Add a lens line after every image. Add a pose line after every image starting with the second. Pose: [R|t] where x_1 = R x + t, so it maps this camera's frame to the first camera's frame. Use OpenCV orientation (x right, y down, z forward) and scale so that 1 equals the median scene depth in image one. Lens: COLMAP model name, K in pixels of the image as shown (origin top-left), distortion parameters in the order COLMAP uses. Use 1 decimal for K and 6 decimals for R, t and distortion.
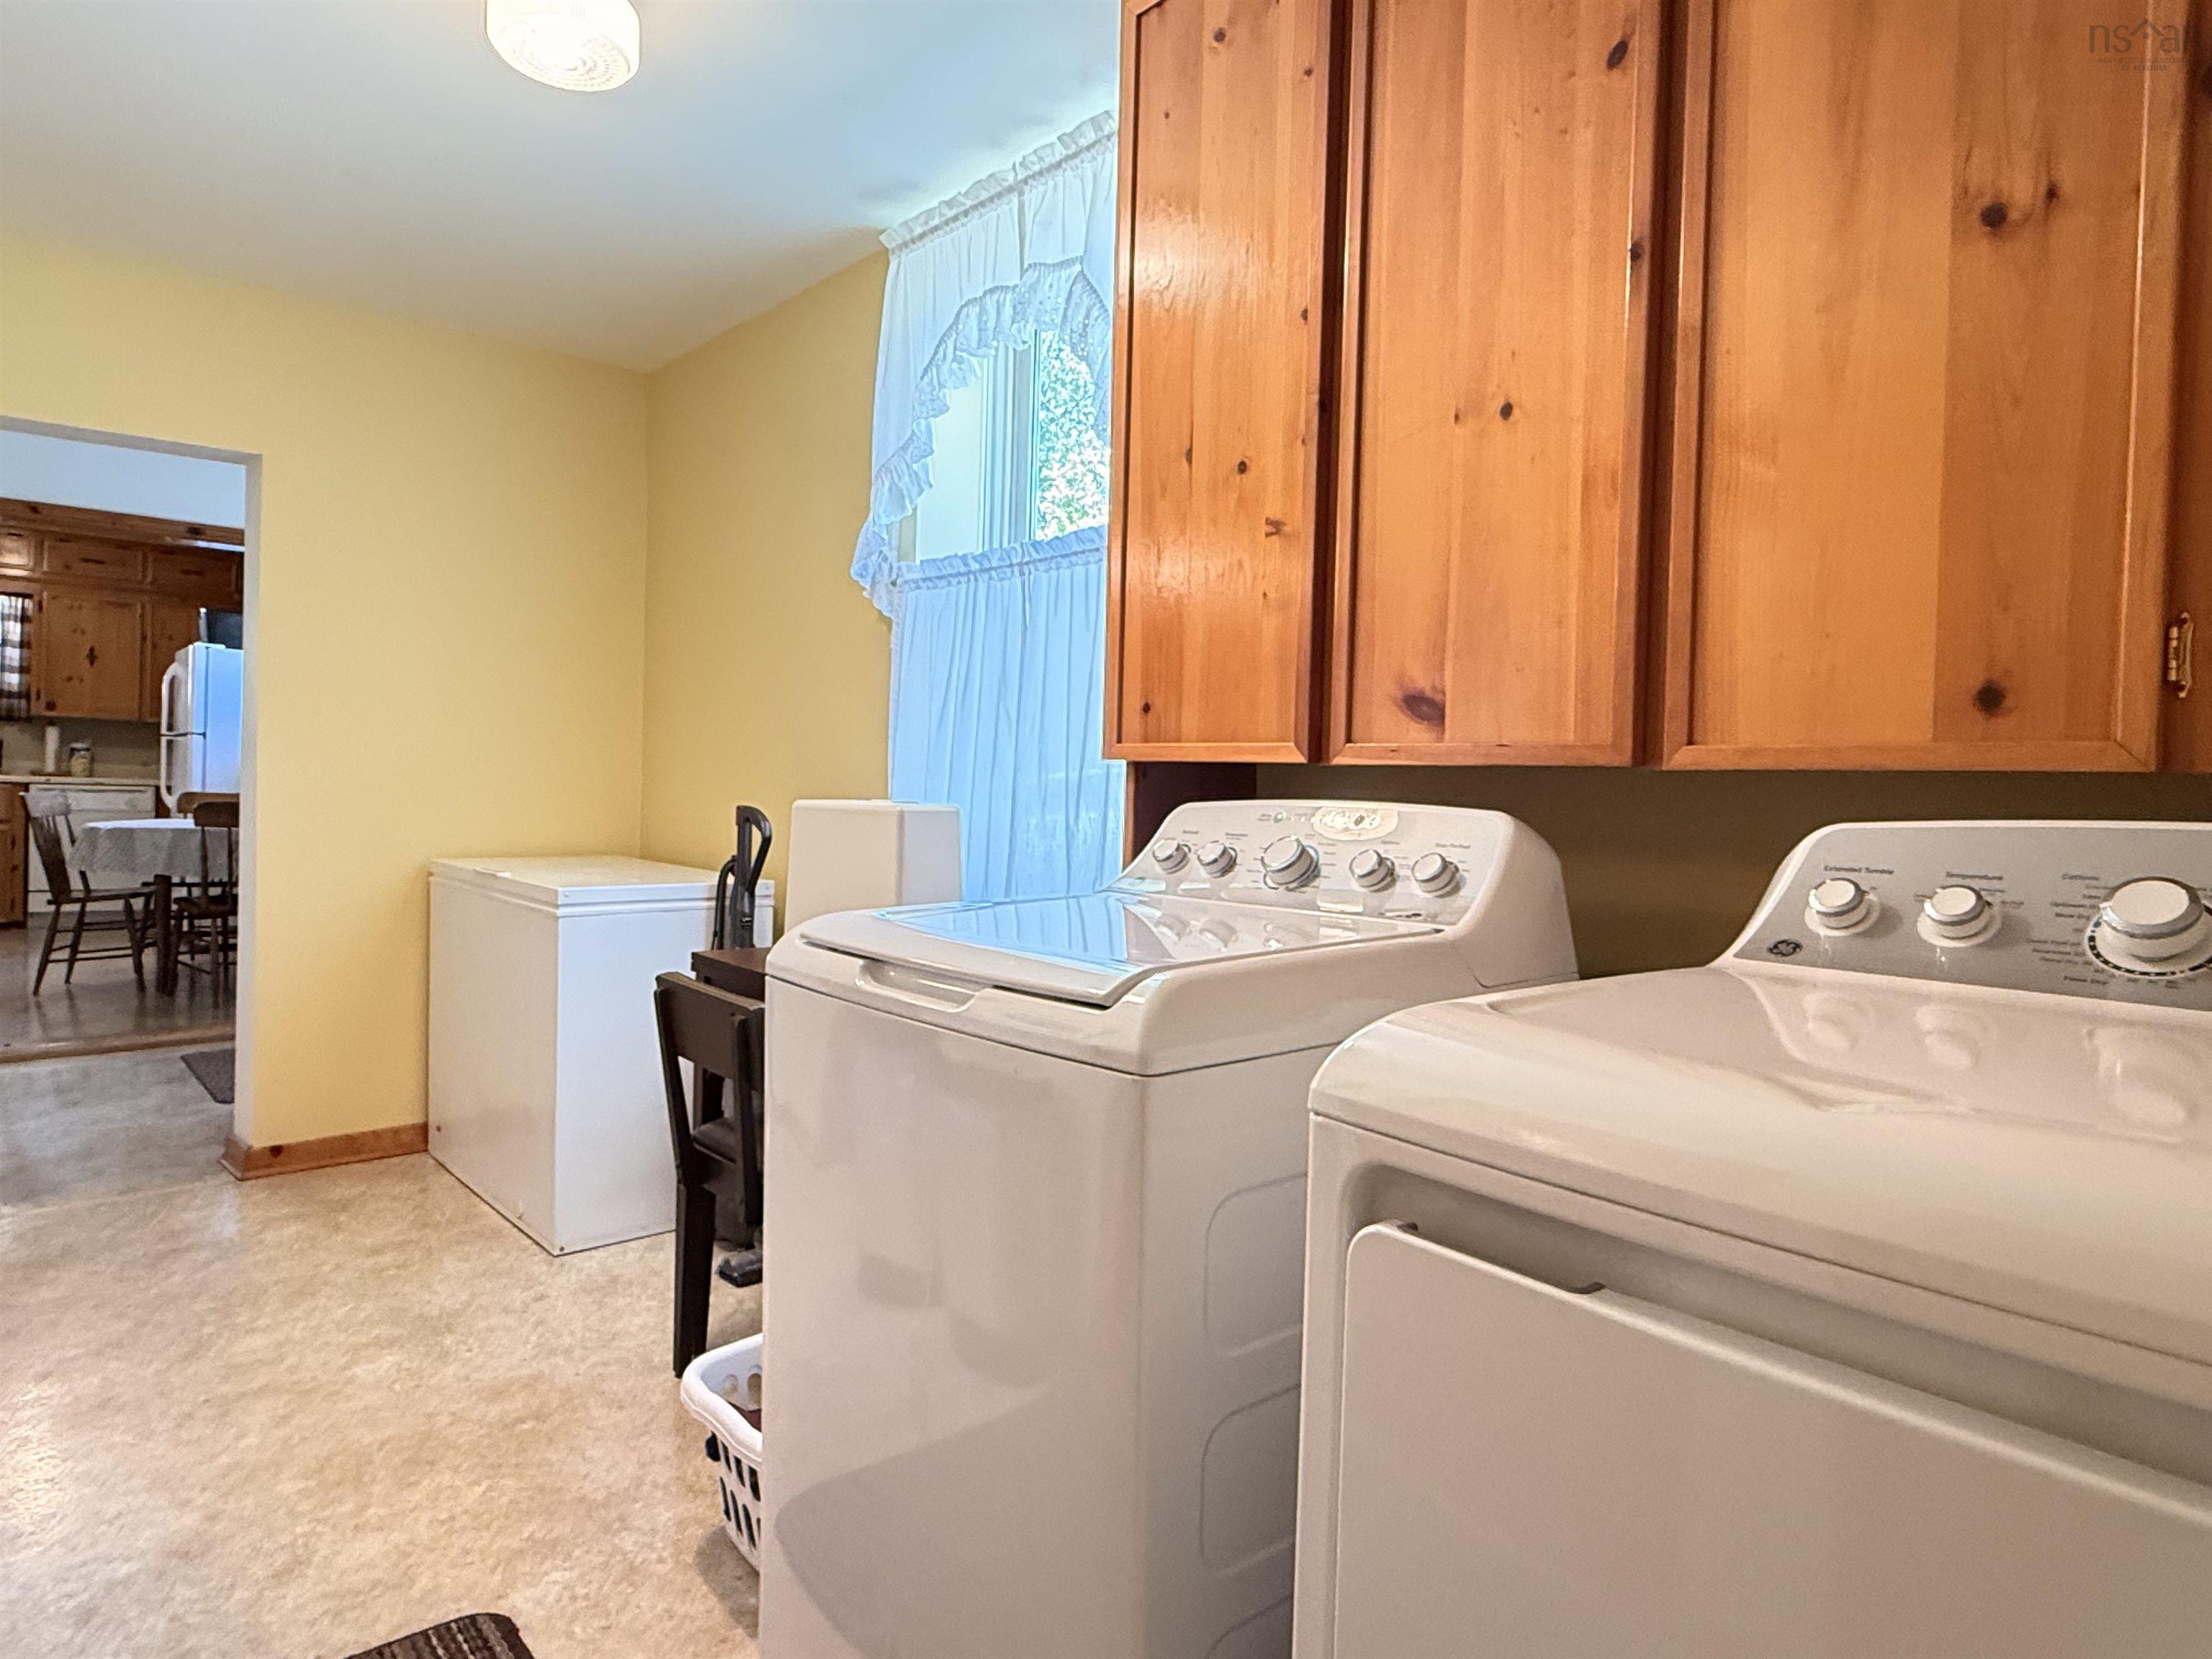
lens RADIAL K [[1305.3, 0, 1101.3], [0, 1305.3, 838.1], [0, 0, 1]] dist [0.004191, -0.002471]
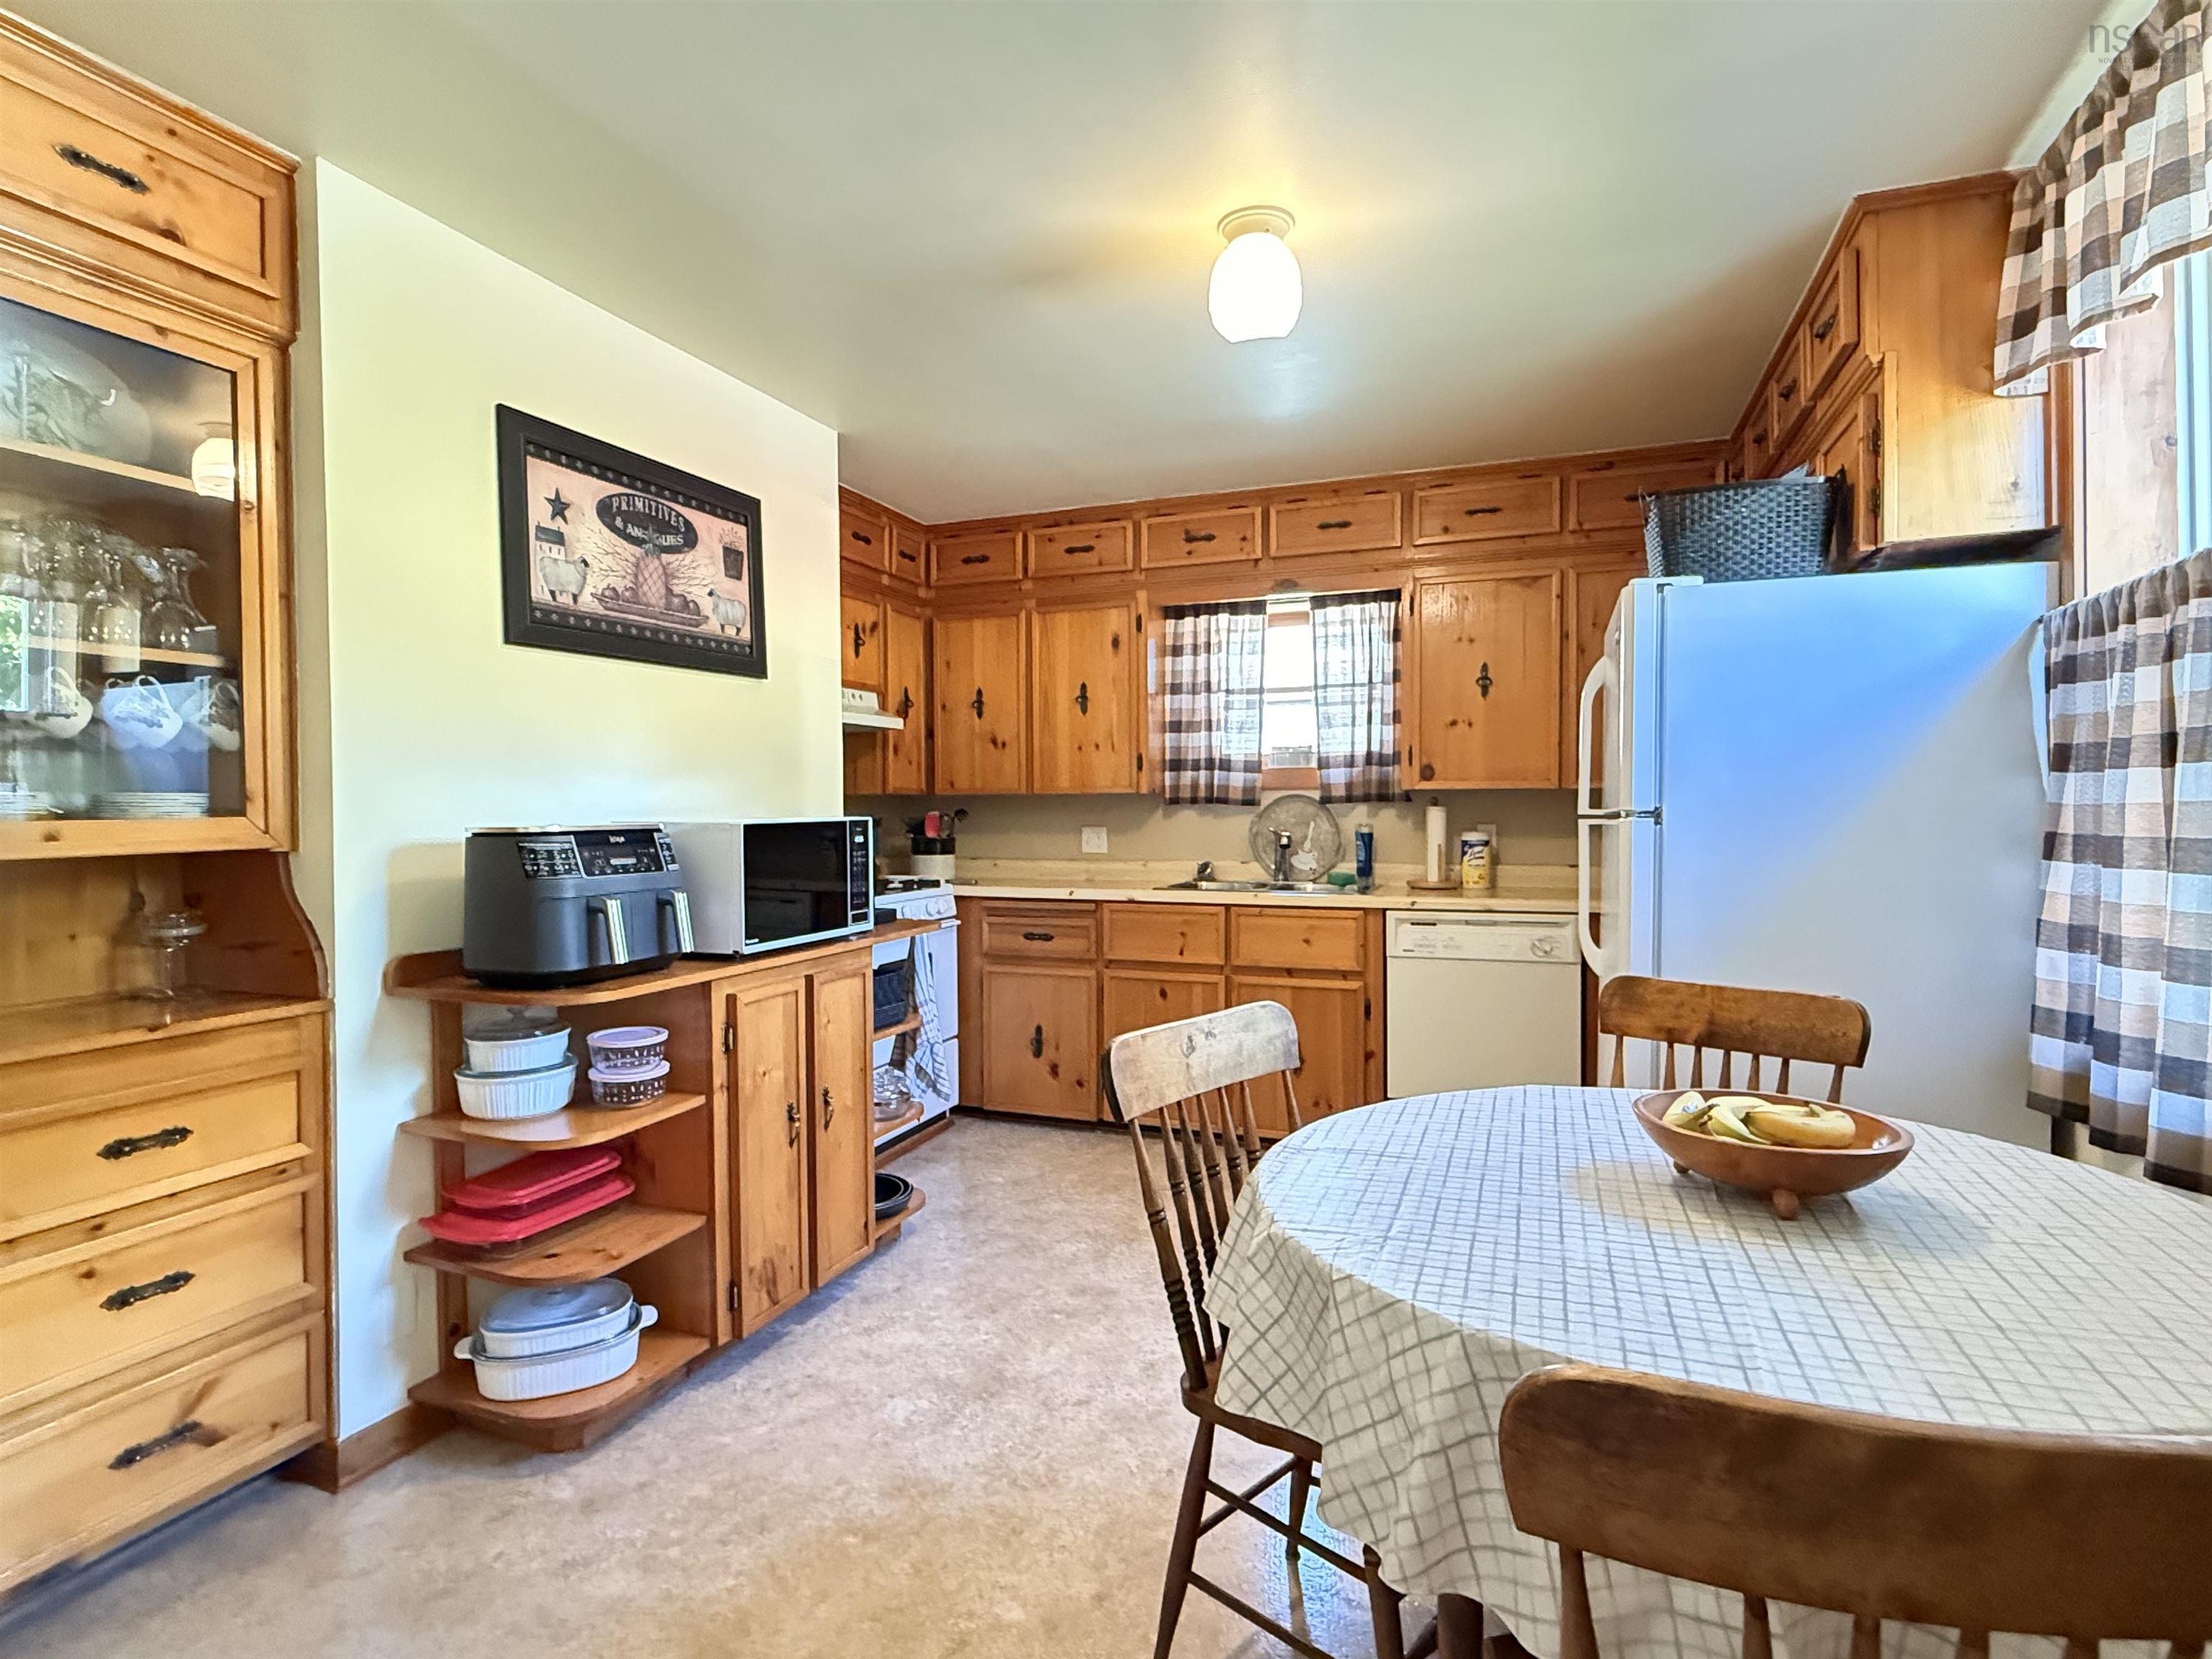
lens RADIAL K [[1129.0, 0, 1103.6], [0, 1129.0, 834.1], [0, 0, 1]] dist [0.000828, 0.000219]
pose [[0.472070, -0.025876, -0.881181, -0.419871], [-0.006875, 0.999431, -0.033032, -0.054829], [0.881535, 0.021651, 0.471623, 0.624685]]
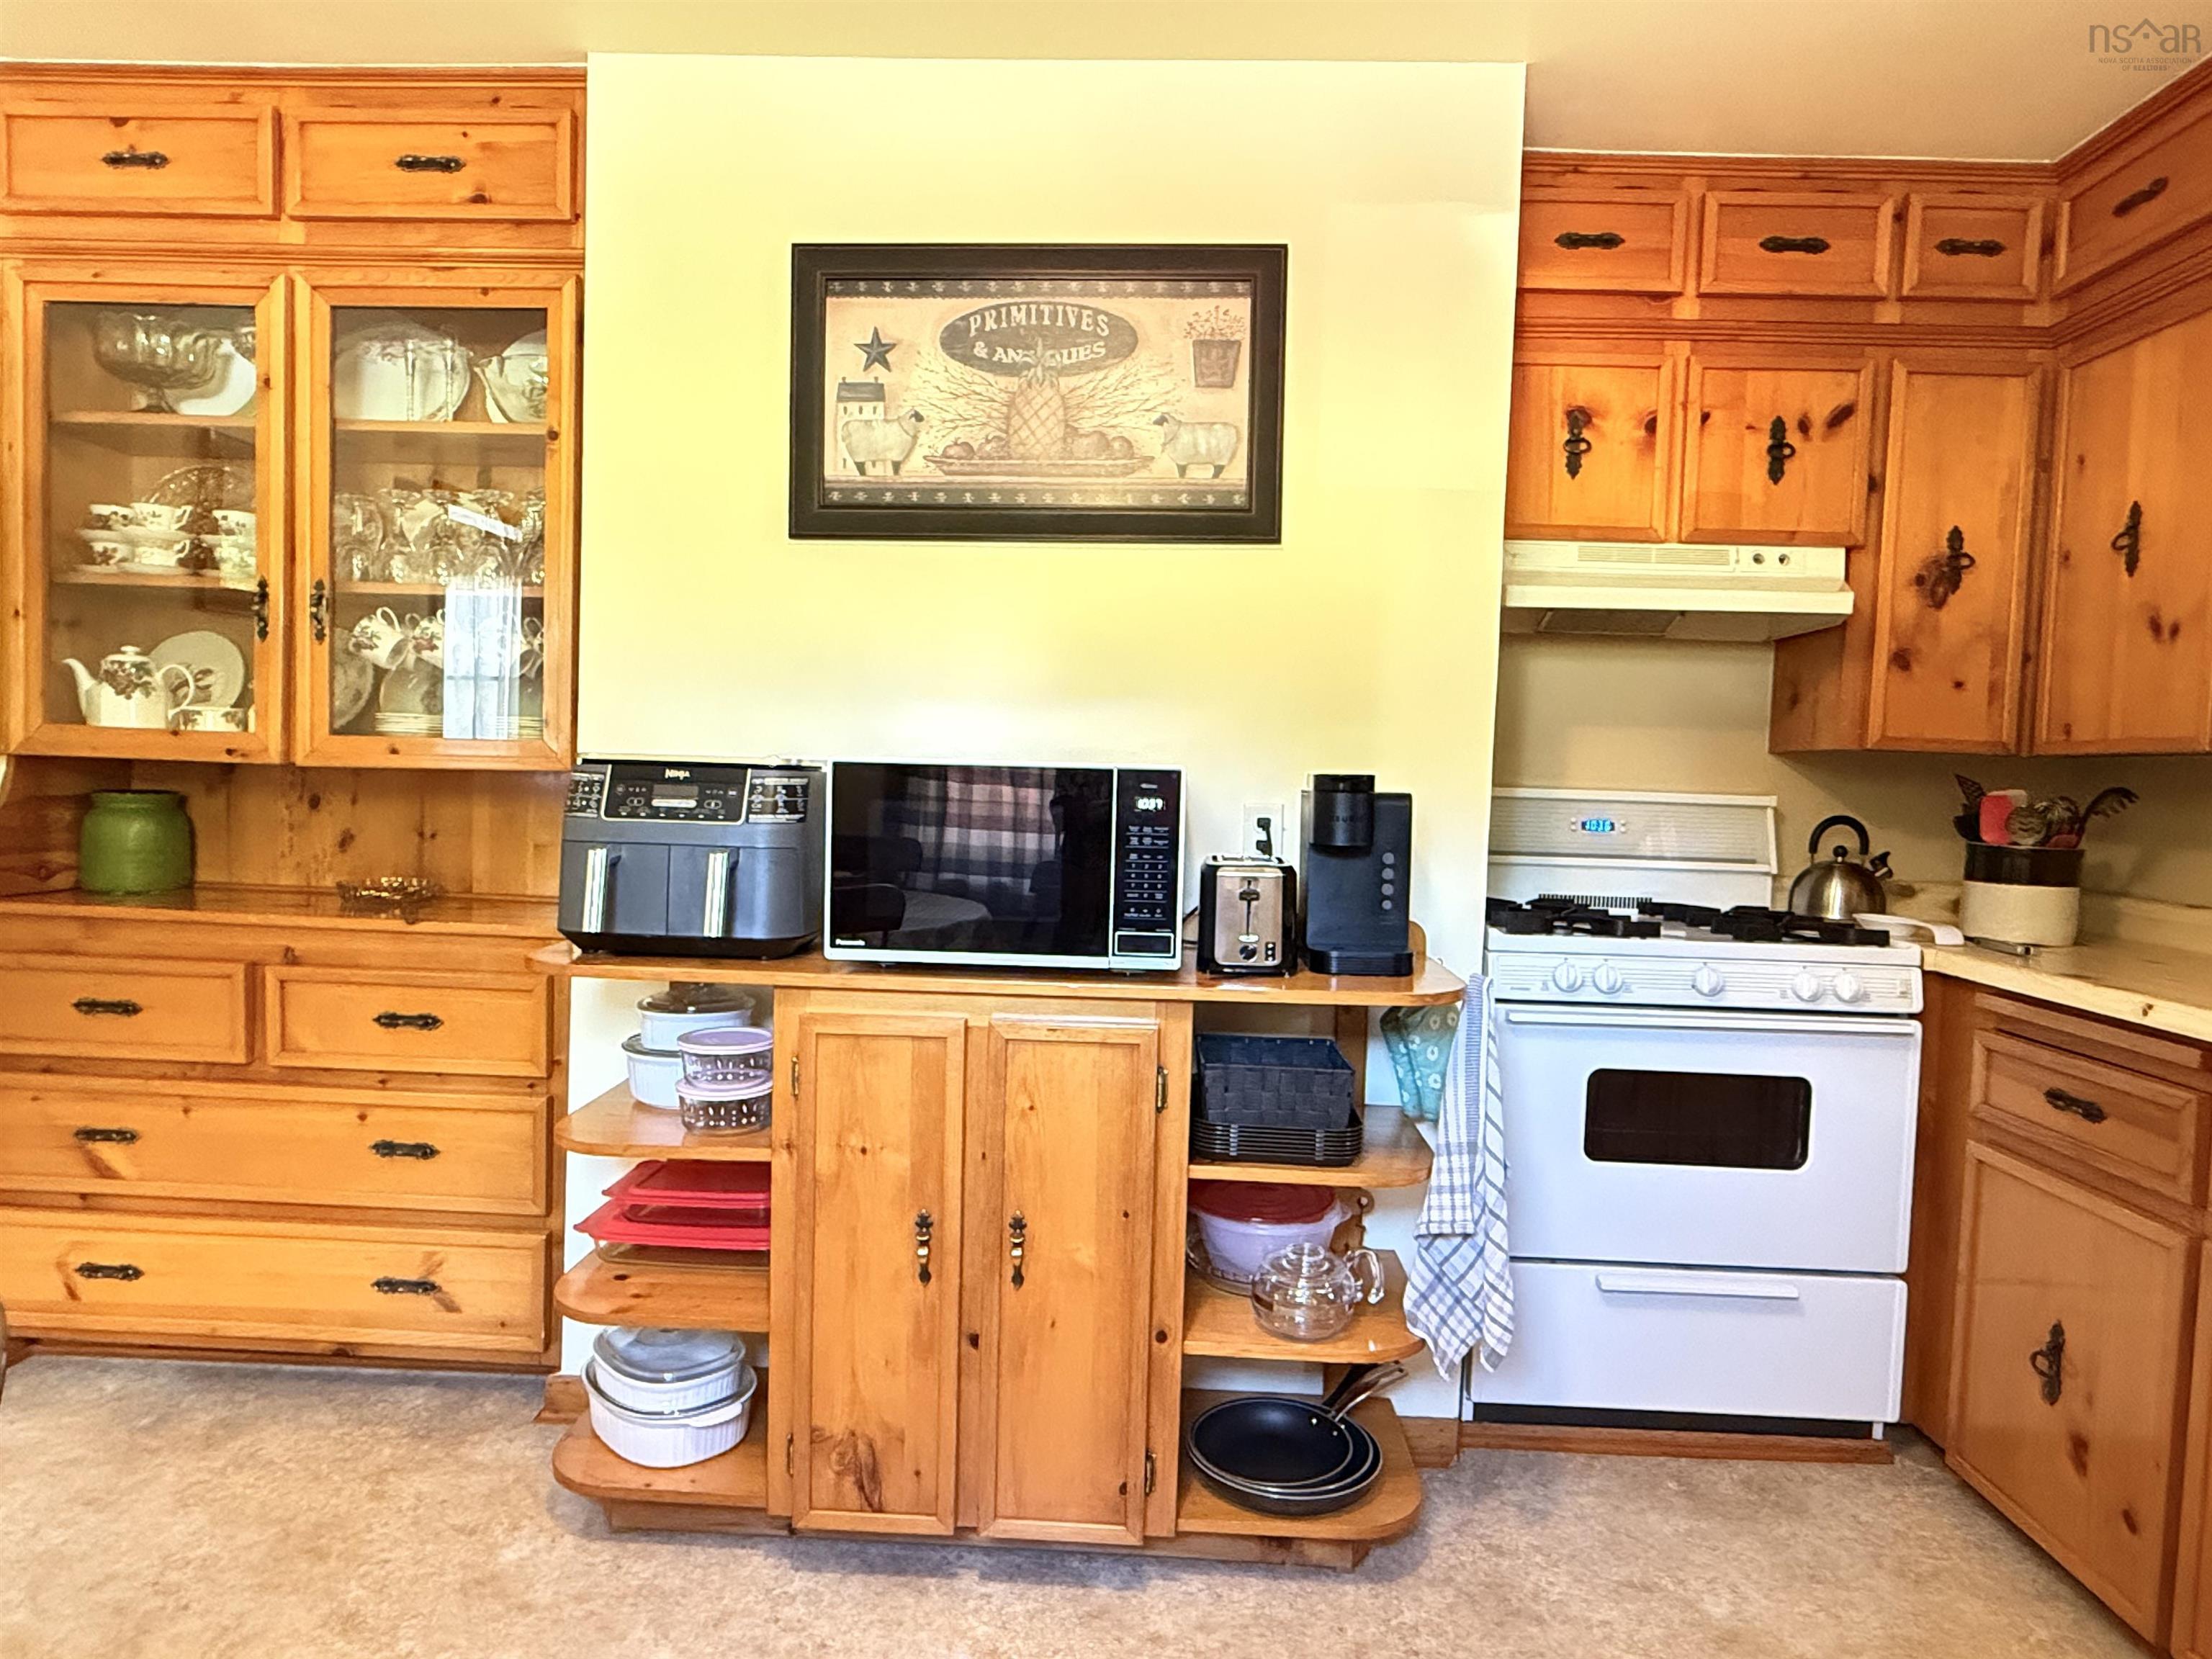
lens RADIAL K [[1305.3, 0, 1101.3], [0, 1305.3, 838.1], [0, 0, 1]] dist [0.004191, -0.002471]
pose [[-0.680137, -0.029201, -0.732504, -0.599797], [-0.089604, 0.995026, 0.043532, -0.067913], [0.727589, 0.095243, -0.679370, 0.877885]]
